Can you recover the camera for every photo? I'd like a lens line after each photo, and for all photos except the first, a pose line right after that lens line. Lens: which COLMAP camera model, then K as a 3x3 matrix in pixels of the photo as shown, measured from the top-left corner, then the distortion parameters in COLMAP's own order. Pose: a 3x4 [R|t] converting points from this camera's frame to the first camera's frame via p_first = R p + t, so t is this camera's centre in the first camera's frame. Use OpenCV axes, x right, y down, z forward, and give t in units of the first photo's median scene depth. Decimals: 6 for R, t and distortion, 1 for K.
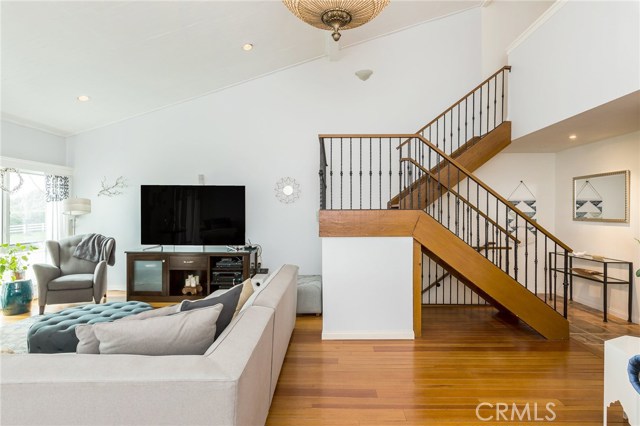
lens RADIAL K [[349.4, 0, 314.0], [0, 349.4, 211.9], [0, 0, 1]] dist [0.009336, -0.004360]
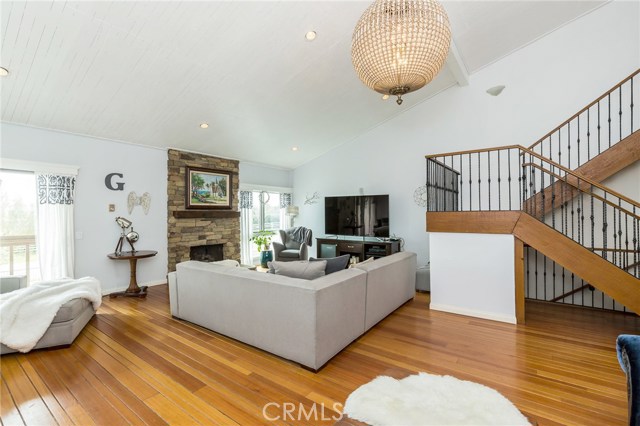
lens RADIAL K [[283.3, 0, 295.6], [0, 283.3, 214.1], [0, 0, 1]] dist [0.012153, -0.000945]
pose [[0.799754, -0.002655, -0.600322, 0.184409], [0.004037, 0.999991, 0.000955, 0.000030], [0.600314, -0.003188, 0.799758, -0.122098]]
